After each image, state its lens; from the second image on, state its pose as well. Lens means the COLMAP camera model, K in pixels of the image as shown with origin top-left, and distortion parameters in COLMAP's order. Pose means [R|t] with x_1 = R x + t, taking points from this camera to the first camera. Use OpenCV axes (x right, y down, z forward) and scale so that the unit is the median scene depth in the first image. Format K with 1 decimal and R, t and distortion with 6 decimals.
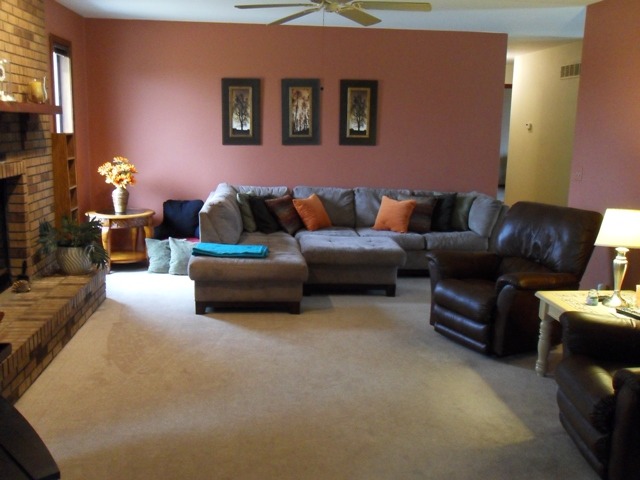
lens RADIAL K [[670.3, 0, 320.6], [0, 670.3, 246.7], [0, 0, 1]] dist [-0.011541, 0.000000]
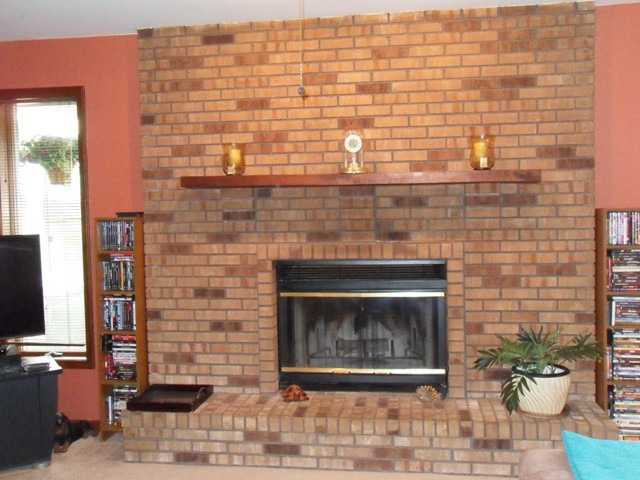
lens RADIAL K [[670.3, 0, 318.2], [0, 670.3, 242.1], [0, 0, 1]] dist [-0.011541, 0.000000]
pose [[-0.232881, 0.032522, -0.971961, 0.270909], [-0.166591, 0.983334, 0.072818, -0.115614], [0.958130, 0.178878, -0.223581, 0.737653]]
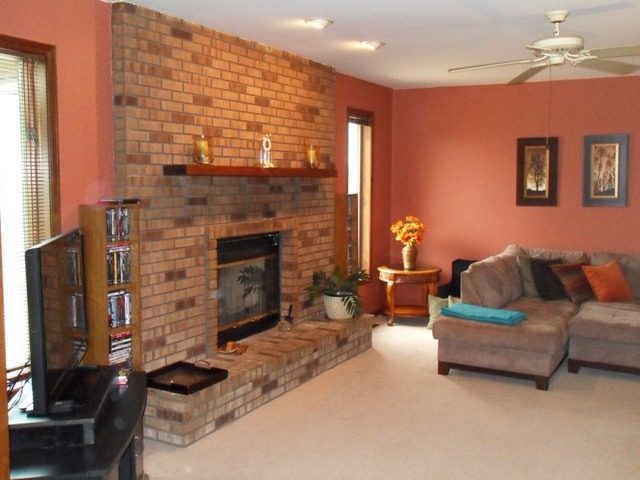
lens RADIAL K [[670.3, 0, 315.9], [0, 670.3, 242.2], [0, 0, 1]] dist [-0.011541, 0.000000]
pose [[0.830873, 0.038215, -0.555149, 0.166545], [-0.091370, 0.993468, -0.068362, -0.007211], [0.548910, 0.107524, 0.828937, 0.044570]]
